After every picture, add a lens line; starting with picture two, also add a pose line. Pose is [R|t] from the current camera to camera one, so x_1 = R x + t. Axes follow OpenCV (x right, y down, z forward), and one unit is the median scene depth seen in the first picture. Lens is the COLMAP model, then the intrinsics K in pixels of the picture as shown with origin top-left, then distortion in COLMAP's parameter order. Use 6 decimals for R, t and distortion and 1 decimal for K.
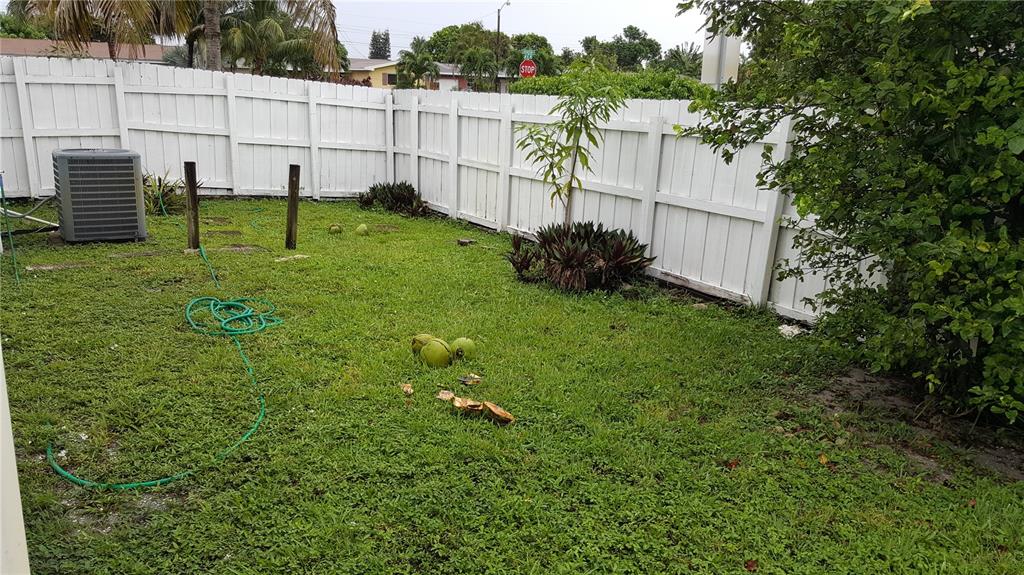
lens RADIAL K [[709.7, 0, 512.0], [0, 709.7, 287.5], [0, 0, 1]] dist [0.053662, -0.114914]
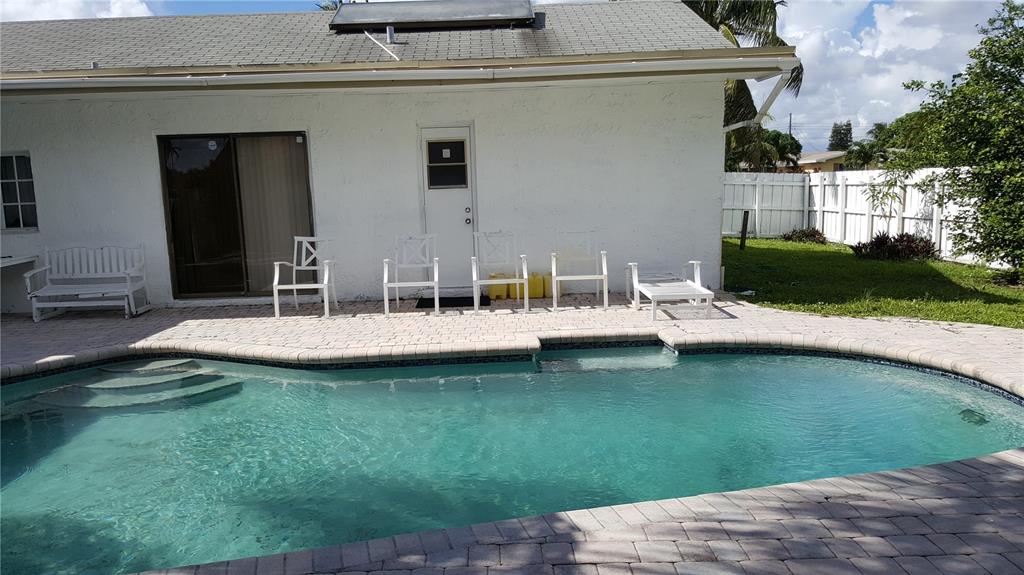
lens RADIAL K [[709.7, 0, 512.0], [0, 709.7, 287.5], [0, 0, 1]] dist [0.053662, -0.114914]
pose [[0.816436, 0.016338, -0.577205, 0.217922], [-0.090331, 0.990907, -0.099722, 0.198171], [0.570327, 0.133556, 0.810488, -0.653774]]
